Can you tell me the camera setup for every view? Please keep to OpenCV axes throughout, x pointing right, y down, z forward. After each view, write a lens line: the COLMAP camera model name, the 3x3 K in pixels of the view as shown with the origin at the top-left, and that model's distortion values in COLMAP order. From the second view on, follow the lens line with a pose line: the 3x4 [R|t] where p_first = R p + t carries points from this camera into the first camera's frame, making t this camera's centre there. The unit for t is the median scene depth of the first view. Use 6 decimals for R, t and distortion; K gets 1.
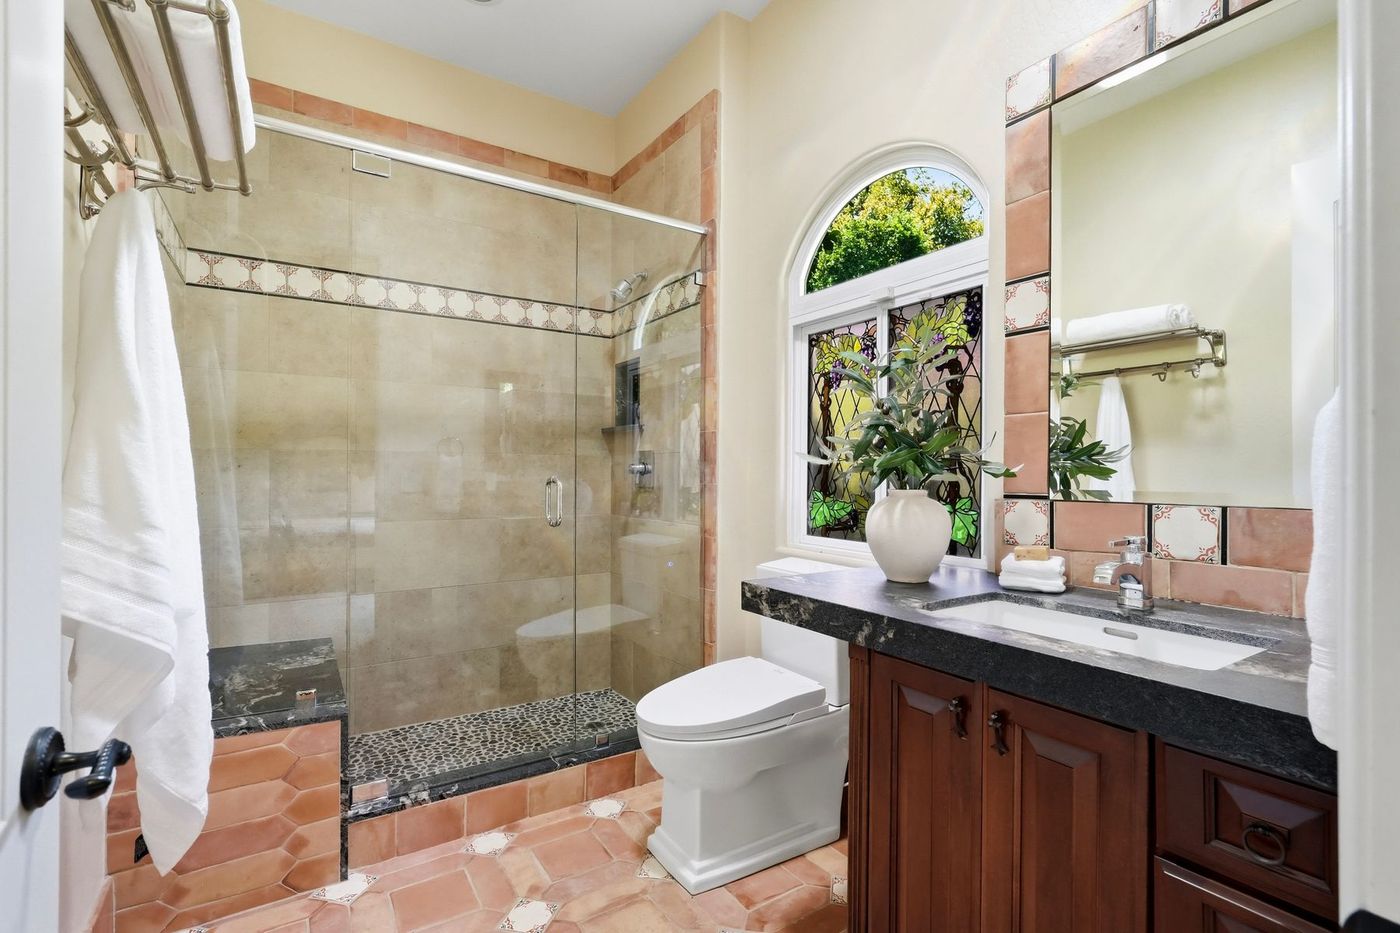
lens RADIAL K [[647.9, 0, 697.4], [0, 647.9, 460.1], [0, 0, 1]] dist [-0.008896, 0.000071]
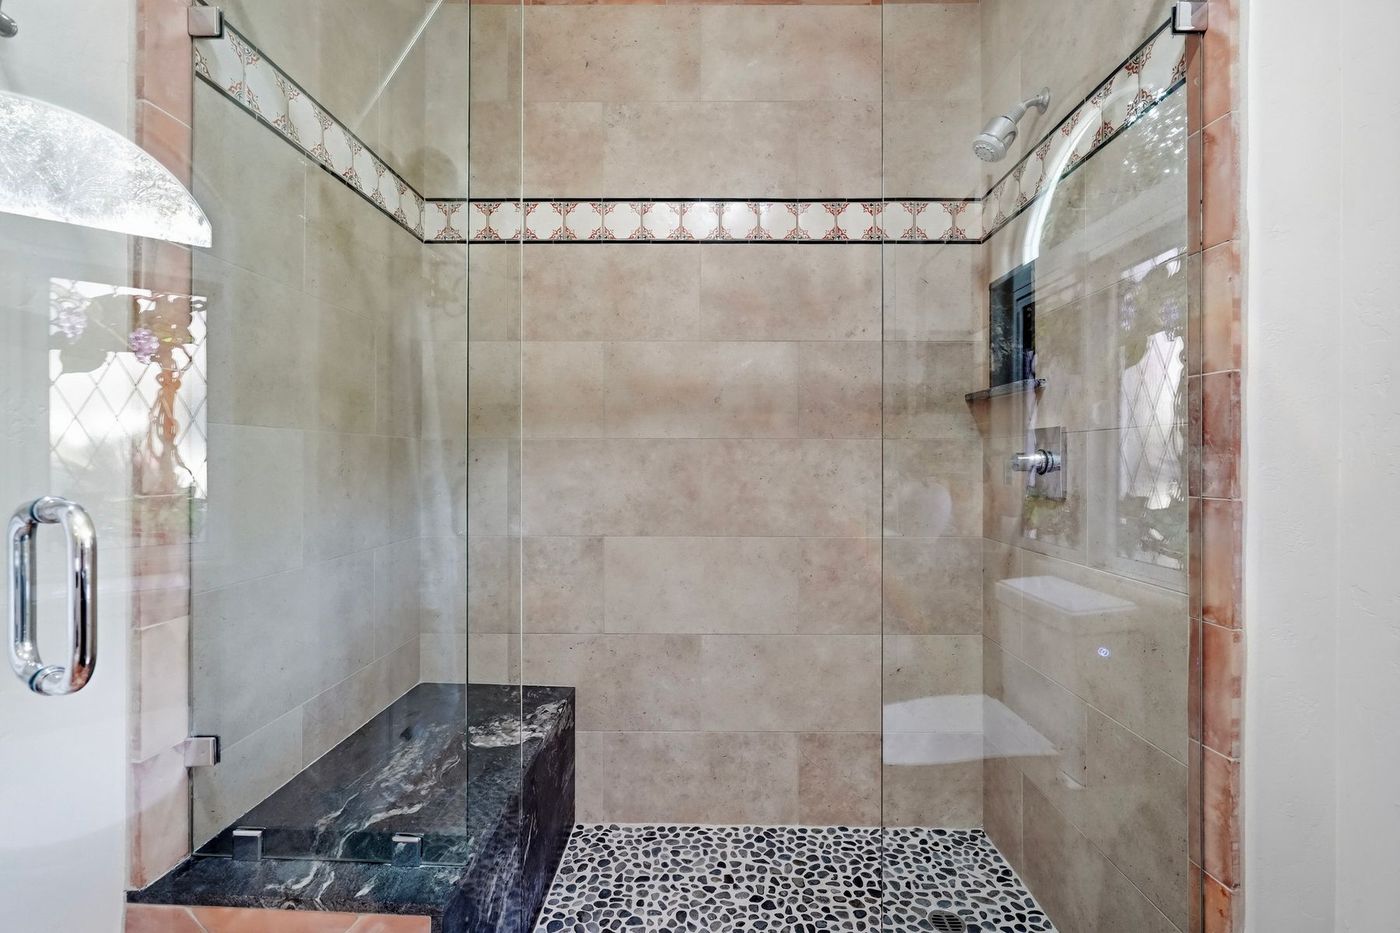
lens RADIAL K [[647.9, 0, 697.4], [0, 647.9, 460.1], [0, 0, 1]] dist [-0.008896, 0.000071]
pose [[0.836517, -0.002626, -0.547935, -0.031359], [0.012165, 0.999831, 0.013780, 0.001284], [0.547806, -0.018193, 0.836407, 0.416112]]
